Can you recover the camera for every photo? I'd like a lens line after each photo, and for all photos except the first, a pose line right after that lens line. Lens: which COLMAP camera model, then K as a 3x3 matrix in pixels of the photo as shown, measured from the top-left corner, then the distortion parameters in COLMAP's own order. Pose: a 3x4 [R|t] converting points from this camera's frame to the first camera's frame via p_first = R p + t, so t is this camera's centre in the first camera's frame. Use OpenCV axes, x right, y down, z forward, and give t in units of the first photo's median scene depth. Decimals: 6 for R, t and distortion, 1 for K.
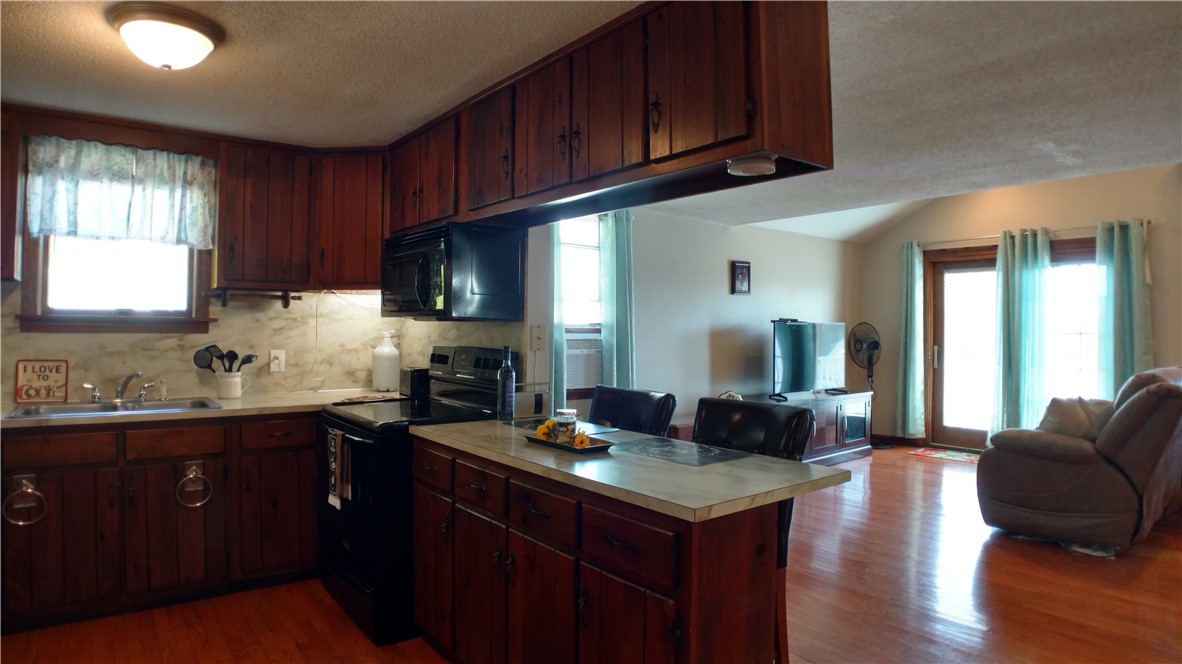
lens RADIAL K [[658.8, 0, 585.3], [0, 658.8, 323.5], [0, 0, 1]] dist [-0.108955, 0.026666]
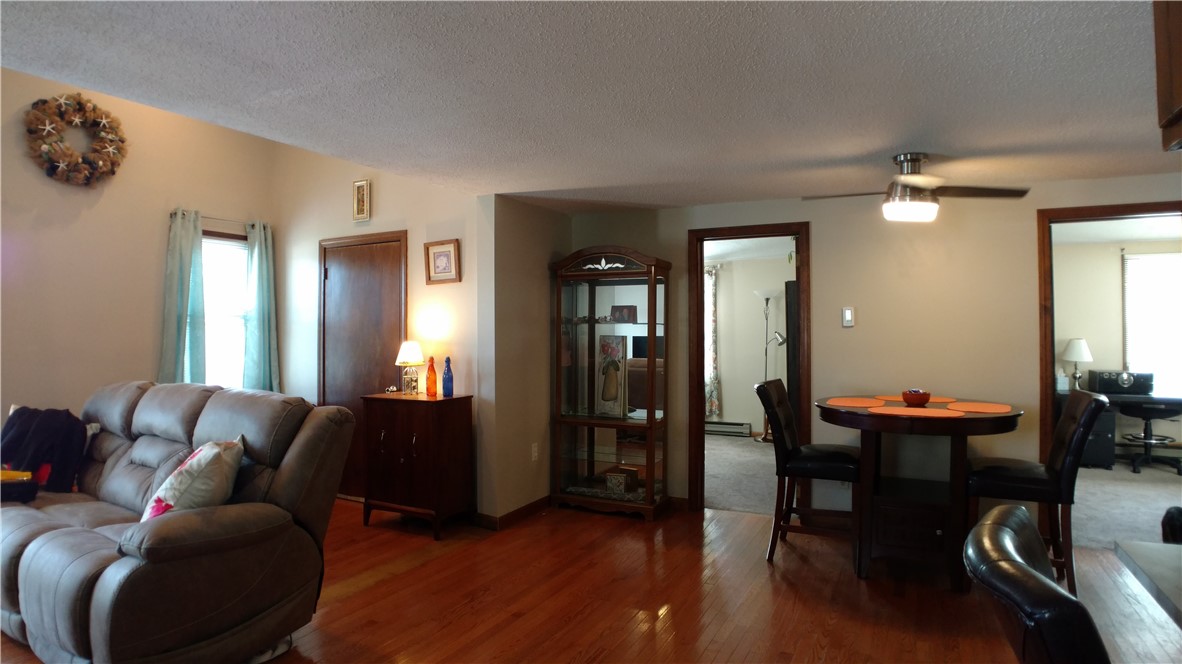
lens RADIAL K [[658.8, 0, 587.3], [0, 658.8, 328.3], [0, 0, 1]] dist [-0.108955, 0.026666]
pose [[-0.424740, -0.000864, 0.905315, -0.007498], [-0.009602, 0.999948, -0.003551, -0.010828], [-0.905264, -0.010201, -0.424726, 1.037157]]
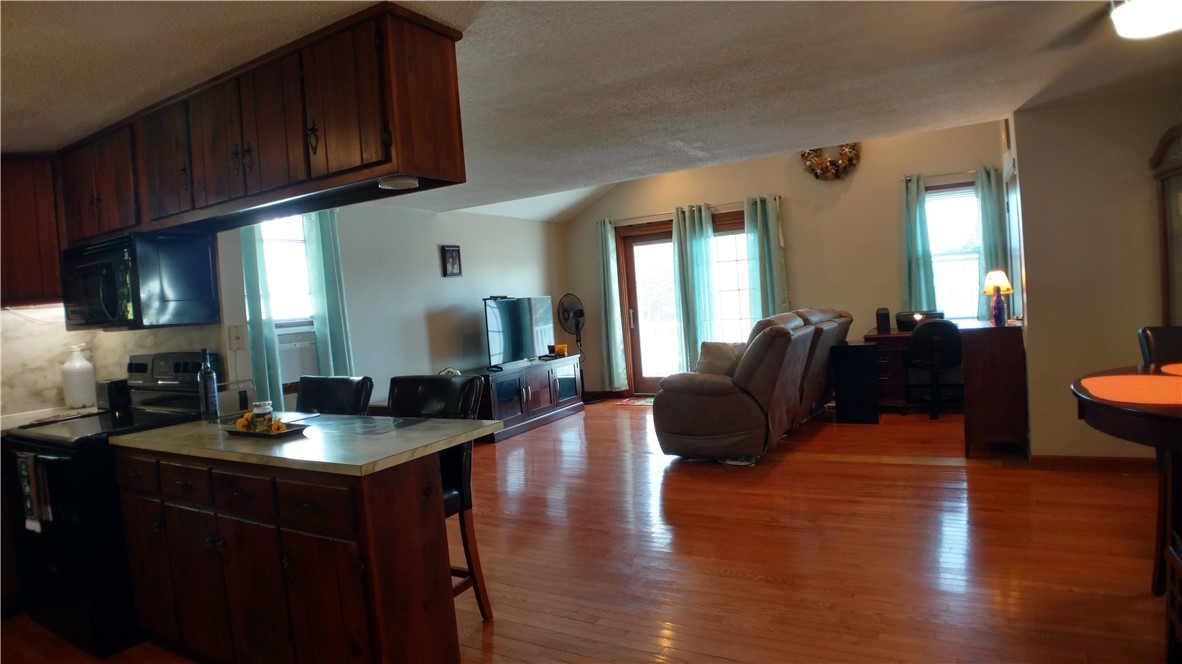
lens RADIAL K [[658.8, 0, 587.7], [0, 658.8, 325.5], [0, 0, 1]] dist [-0.108955, 0.026666]
pose [[0.921226, -0.091124, 0.378206, 0.053340], [0.077102, 0.995662, 0.052089, -0.006612], [-0.381311, -0.018826, 0.924255, -0.136685]]
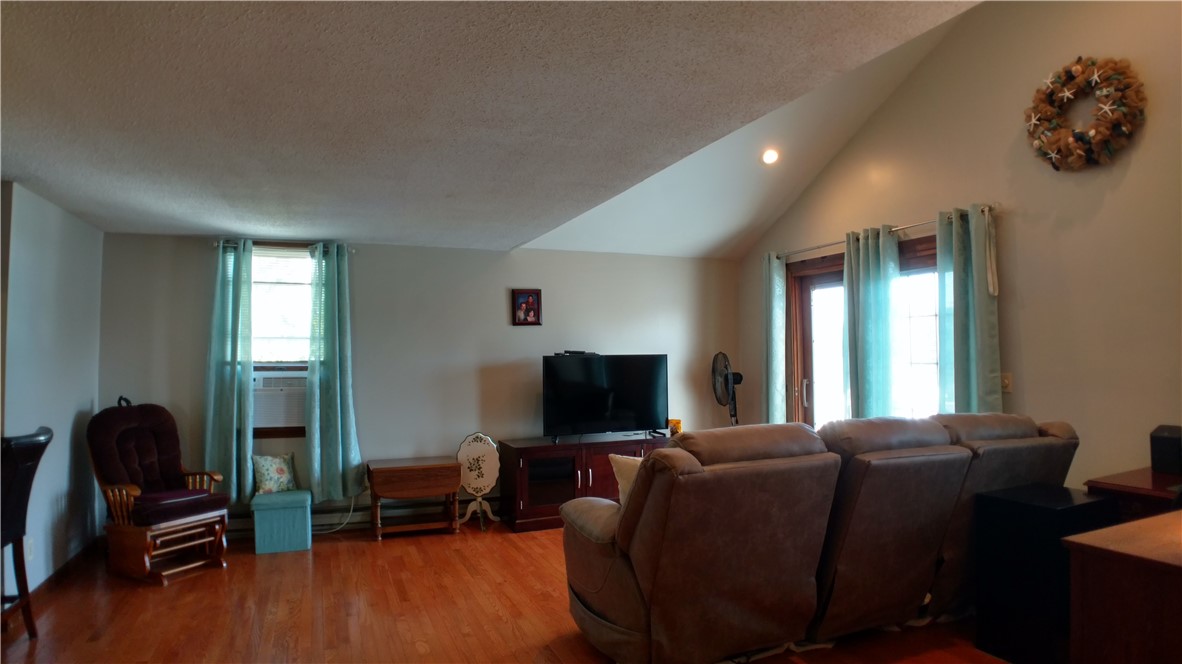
lens RADIAL K [[658.8, 0, 587.0], [0, 658.8, 323.0], [0, 0, 1]] dist [-0.108955, 0.026666]
pose [[0.963145, -0.028177, -0.267503, 1.041069], [0.018013, 0.999022, -0.040374, -0.016100], [0.268379, 0.034068, 0.962711, 0.257789]]
